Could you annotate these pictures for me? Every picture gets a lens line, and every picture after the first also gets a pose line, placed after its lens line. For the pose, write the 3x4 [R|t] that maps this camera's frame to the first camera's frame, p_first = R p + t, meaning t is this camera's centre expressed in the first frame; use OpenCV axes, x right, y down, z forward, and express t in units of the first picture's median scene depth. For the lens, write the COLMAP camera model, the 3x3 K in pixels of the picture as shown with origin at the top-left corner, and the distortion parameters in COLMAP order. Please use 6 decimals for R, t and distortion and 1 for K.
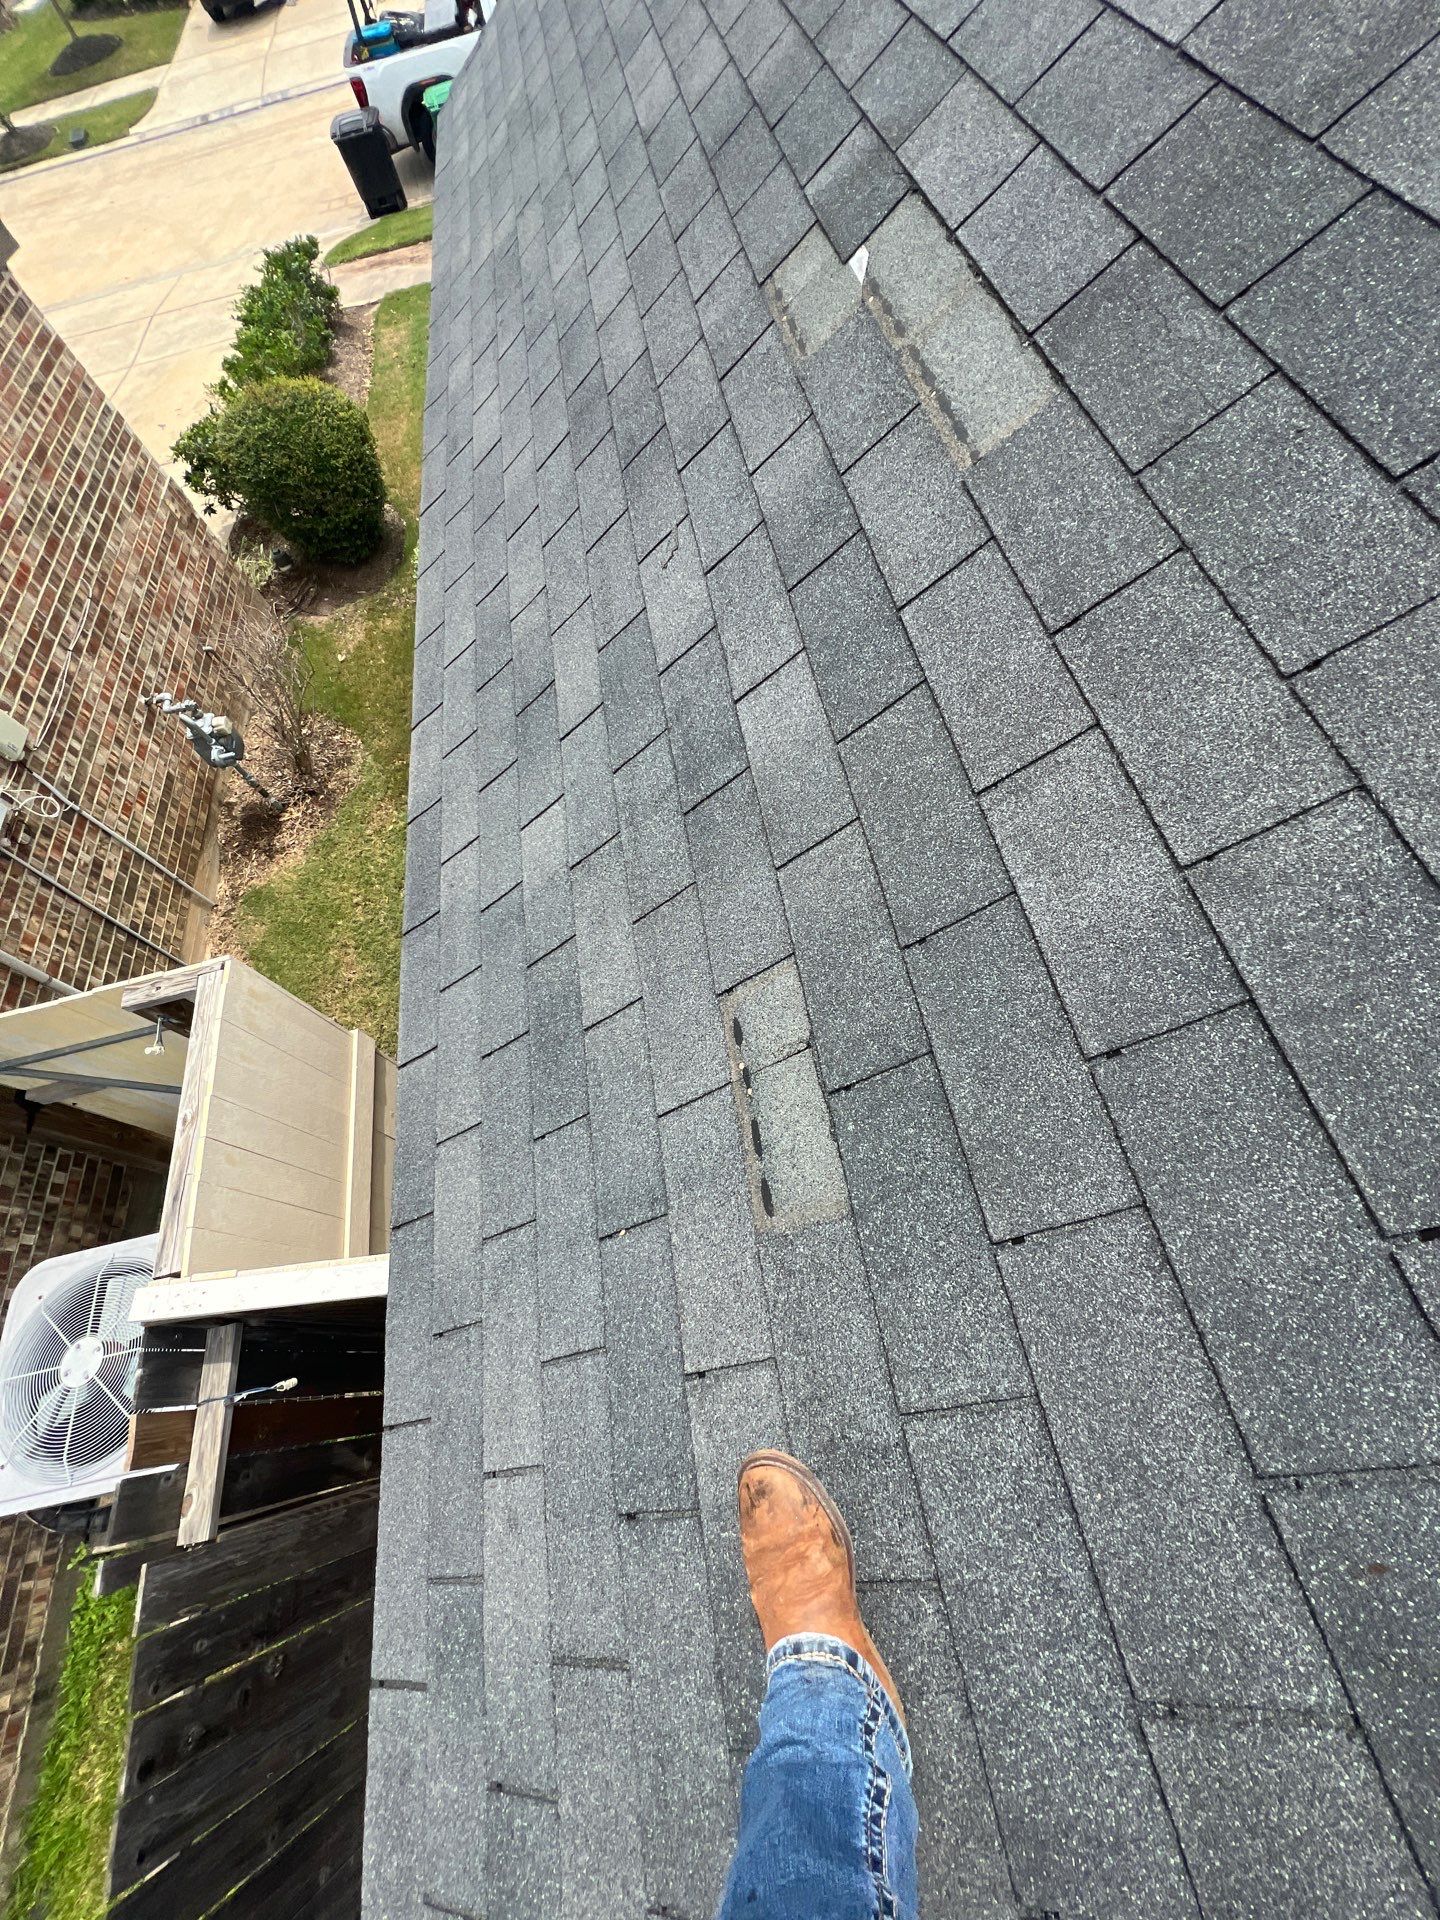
lens RADIAL K [[769.4, 0, 722.5], [0, 769.4, 959.6], [0, 0, 1]] dist [-0.002668, 0.000343]
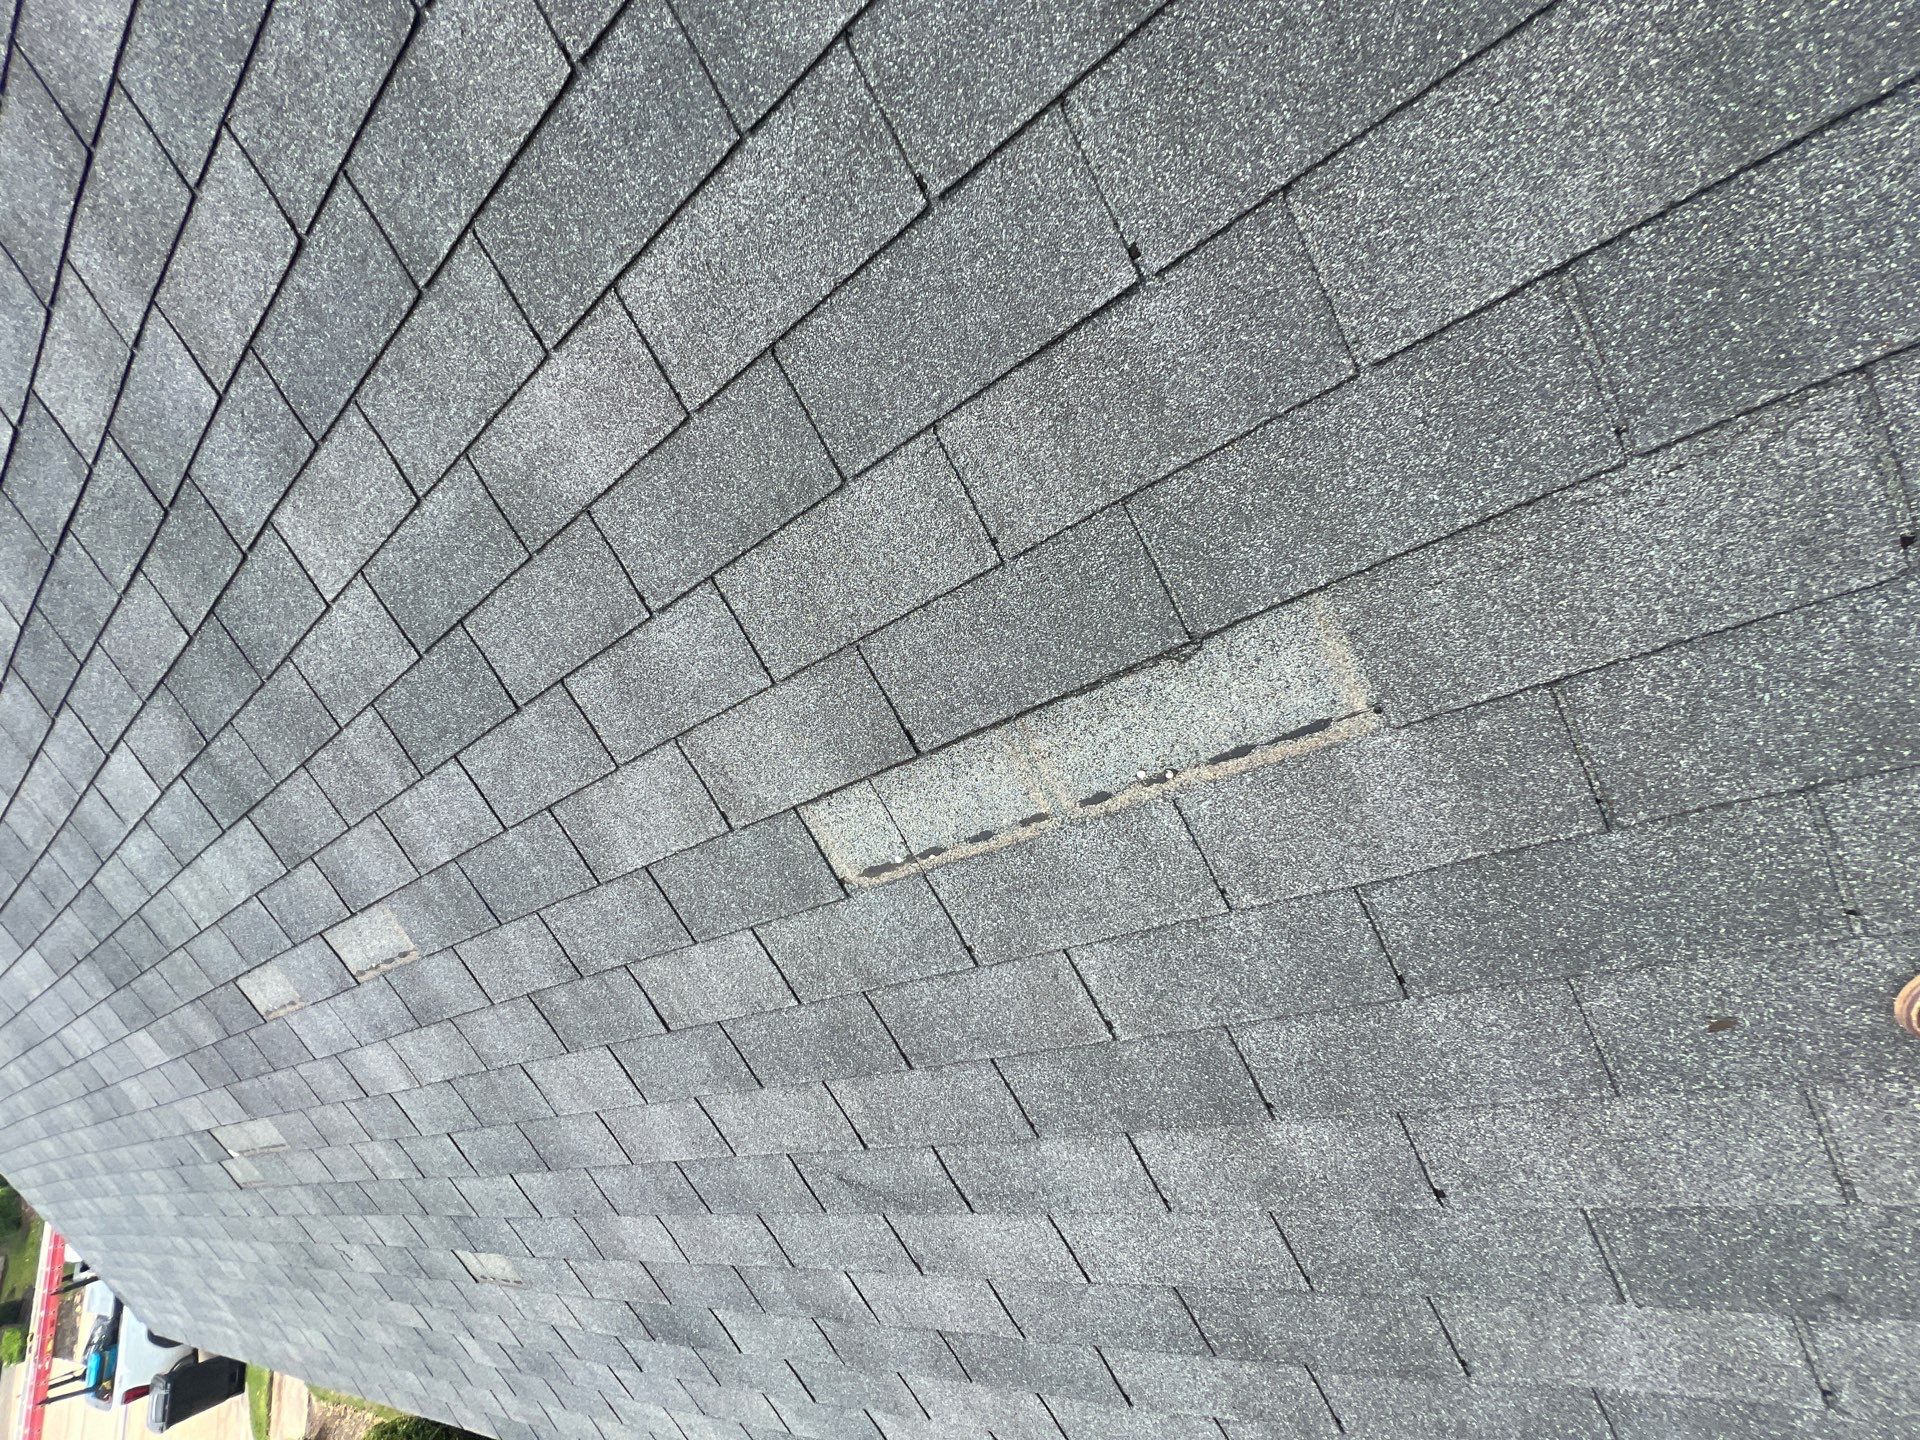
lens RADIAL K [[769.4, 0, 965.7], [0, 769.4, 716.1], [0, 0, 1]] dist [-0.002668, 0.000343]
pose [[0.027215, -0.940488, 0.338735, 0.511461], [0.989175, -0.023544, -0.144843, 1.128002], [0.144198, 0.339010, 0.929666, -0.856755]]
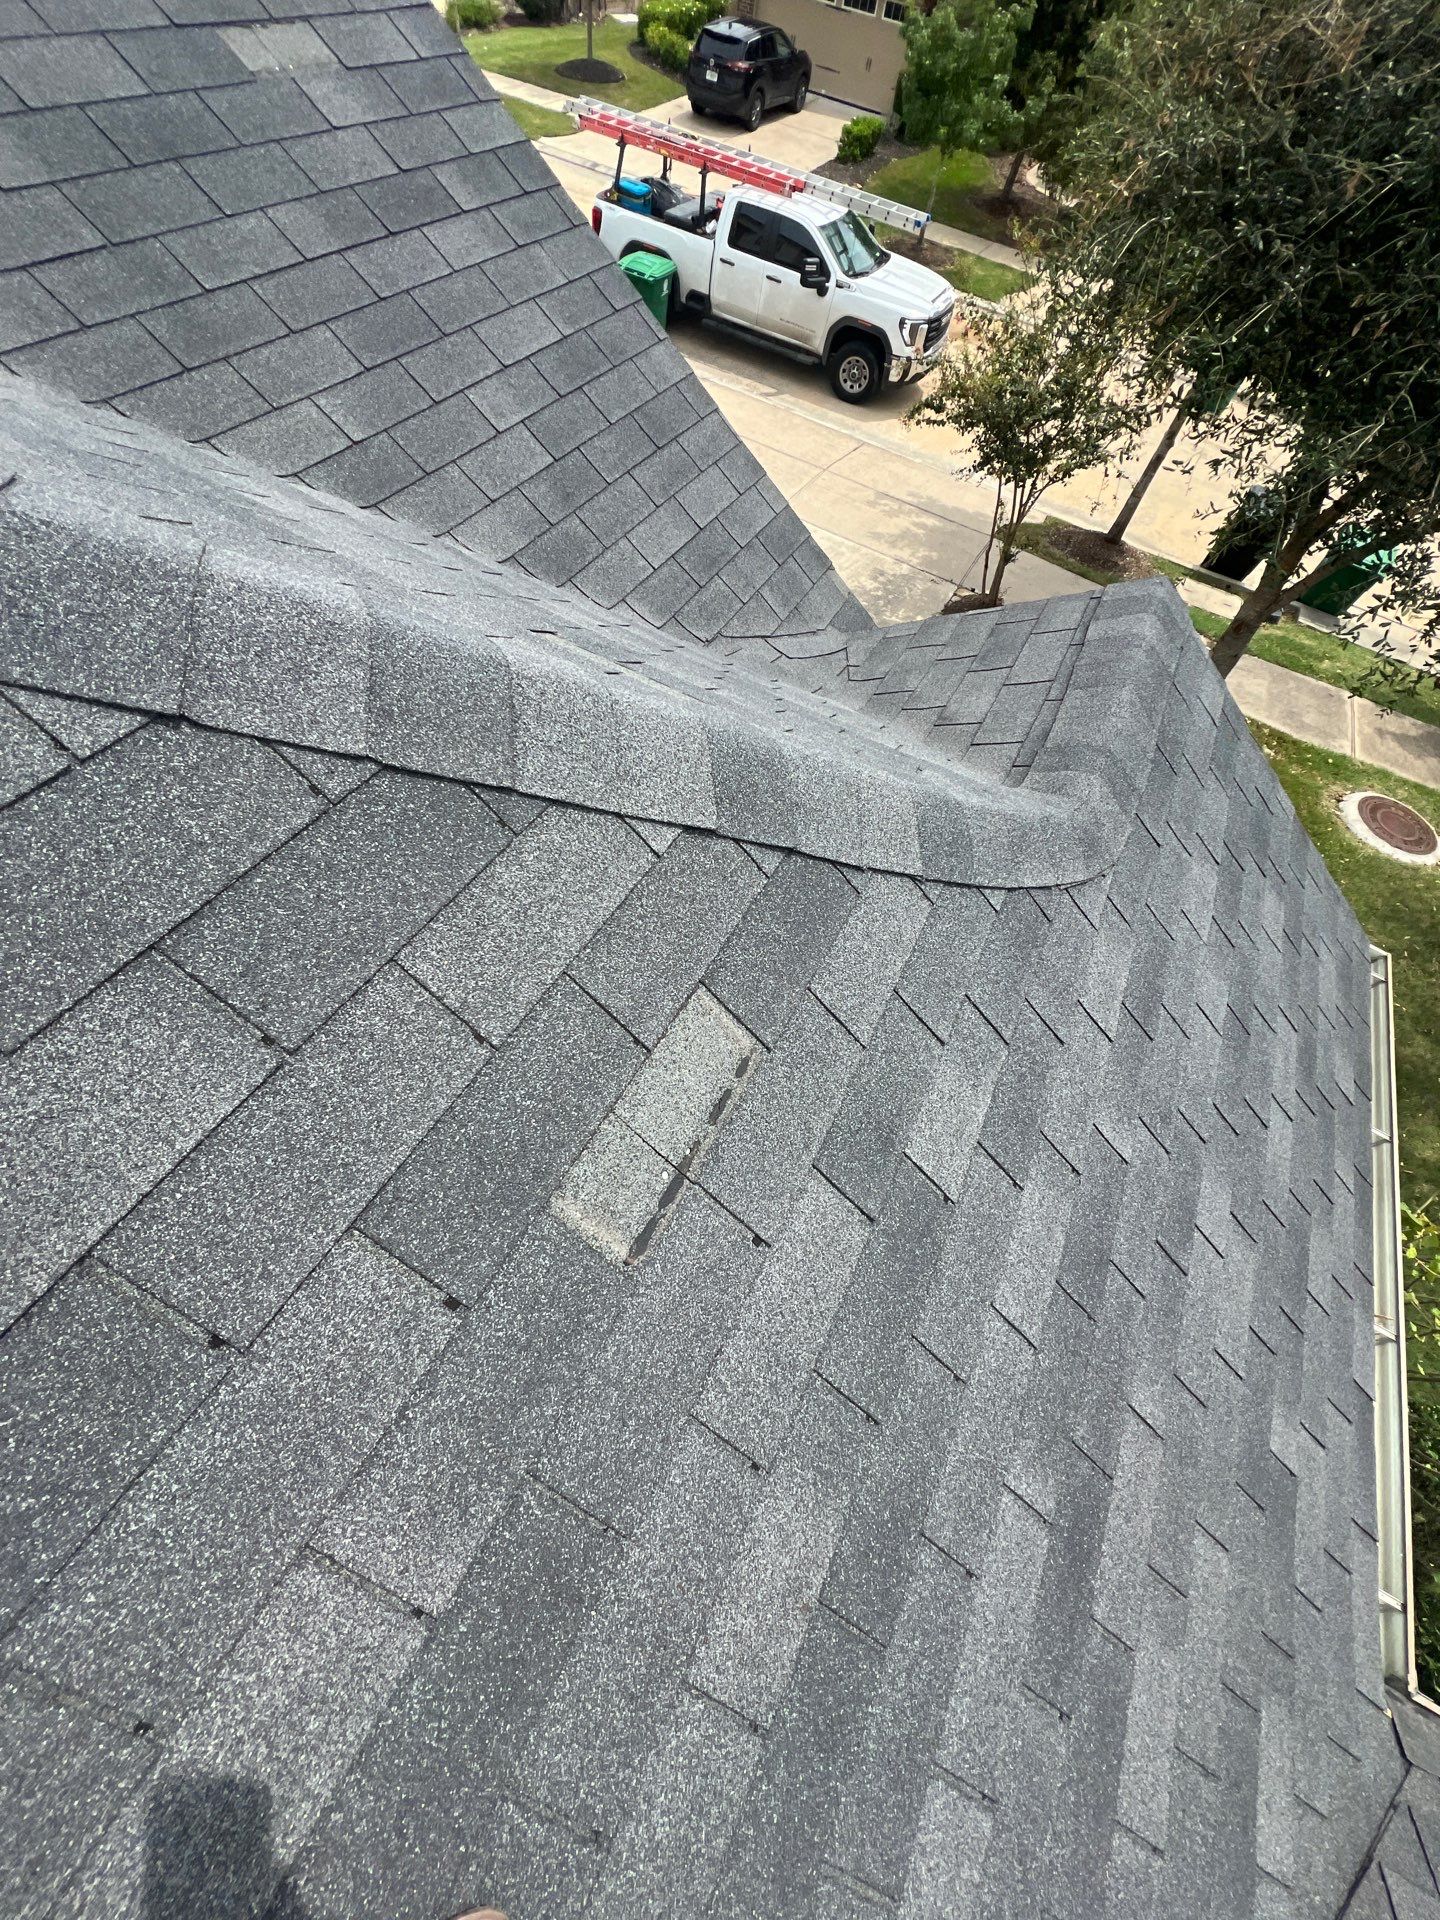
lens RADIAL K [[769.4, 0, 711.9], [0, 769.4, 956.9], [0, 0, 1]] dist [-0.002668, 0.000343]
pose [[0.756797, 0.643523, -0.114615, 2.881954], [-0.651574, 0.756669, -0.053882, -2.592820], [0.052051, 0.115458, 0.991948, 0.383384]]
